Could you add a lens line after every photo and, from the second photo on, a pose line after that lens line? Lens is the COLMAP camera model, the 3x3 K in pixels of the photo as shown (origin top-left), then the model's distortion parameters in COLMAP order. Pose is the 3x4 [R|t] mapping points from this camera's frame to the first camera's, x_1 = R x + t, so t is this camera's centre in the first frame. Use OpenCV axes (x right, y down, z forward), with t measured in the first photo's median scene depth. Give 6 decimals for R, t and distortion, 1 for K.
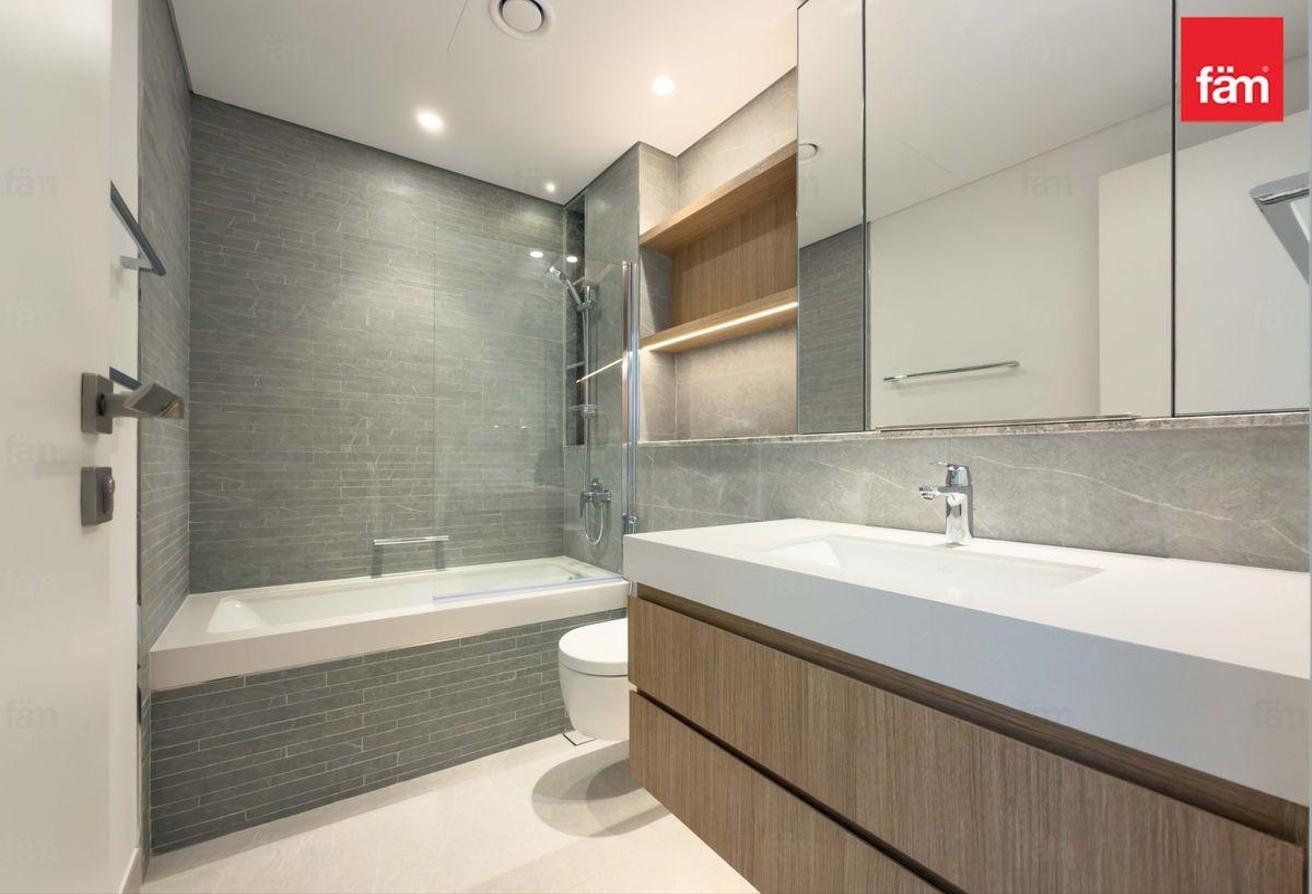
lens RADIAL K [[530.2, 0, 675.1], [0, 530.2, 453.9], [0, 0, 1]] dist [0.000206, 0.000270]
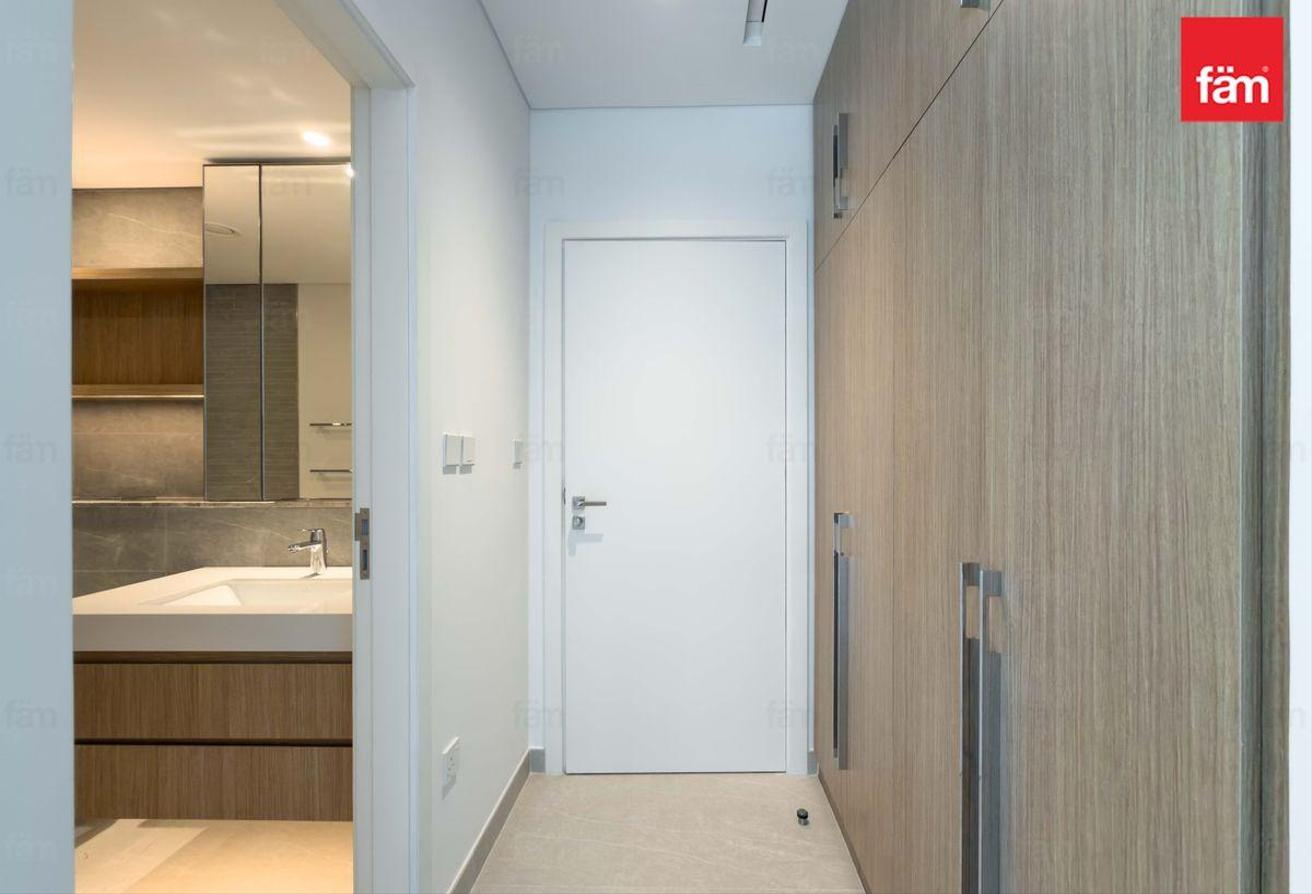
lens RADIAL K [[530.2, 0, 659.6], [0, 530.2, 453.5], [0, 0, 1]] dist [0.000206, 0.000270]
pose [[0.623805, -0.007853, 0.781541, -0.061162], [-0.001734, 0.999933, 0.011431, -0.121696], [-0.781578, -0.008486, 0.623749, -0.474723]]
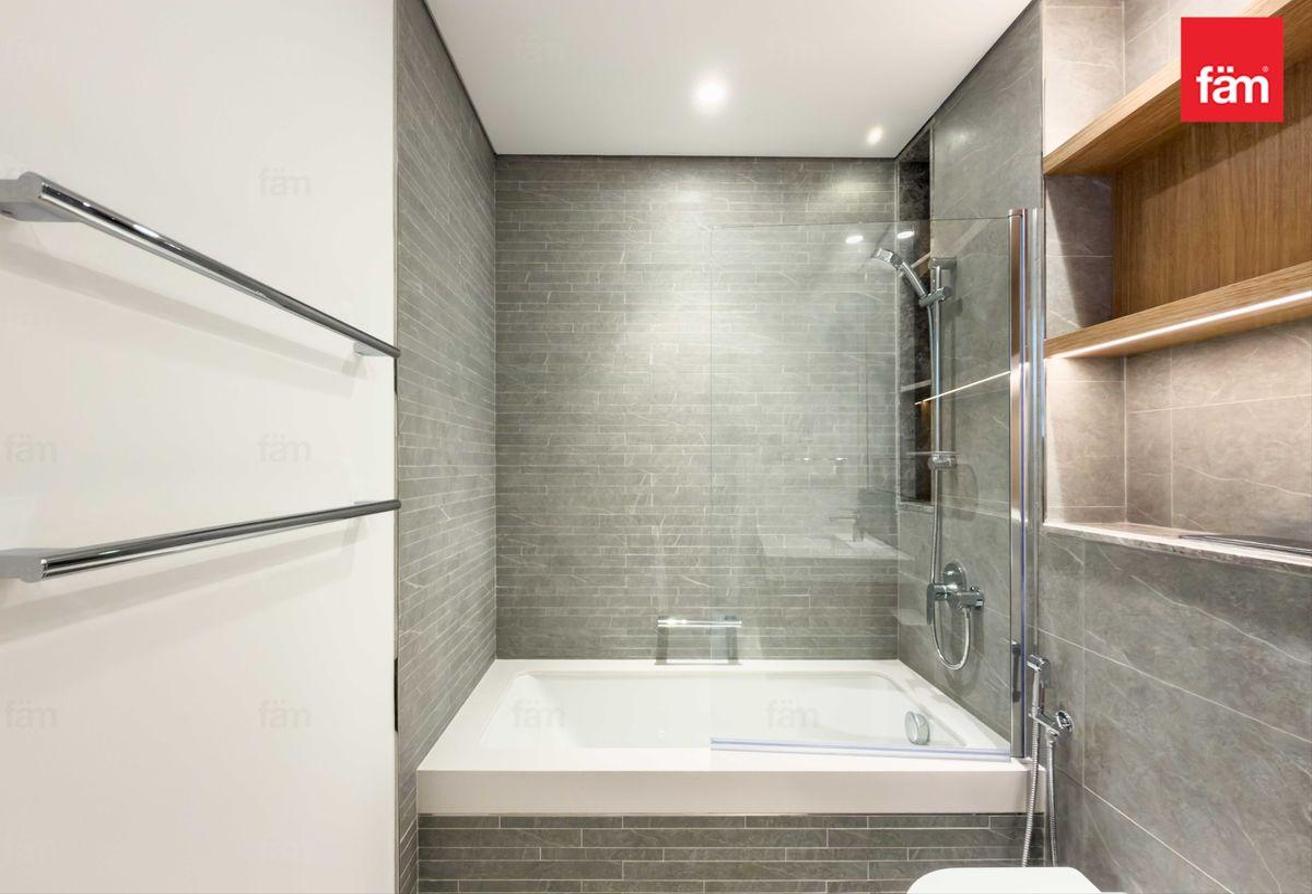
lens RADIAL K [[530.2, 0, 652.4], [0, 530.2, 453.0], [0, 0, 1]] dist [0.000206, 0.000270]
pose [[0.814668, -0.004955, -0.579907, -0.084628], [0.006004, 0.999982, -0.000110, -0.102650], [0.579897, -0.003393, 0.814683, 0.308252]]
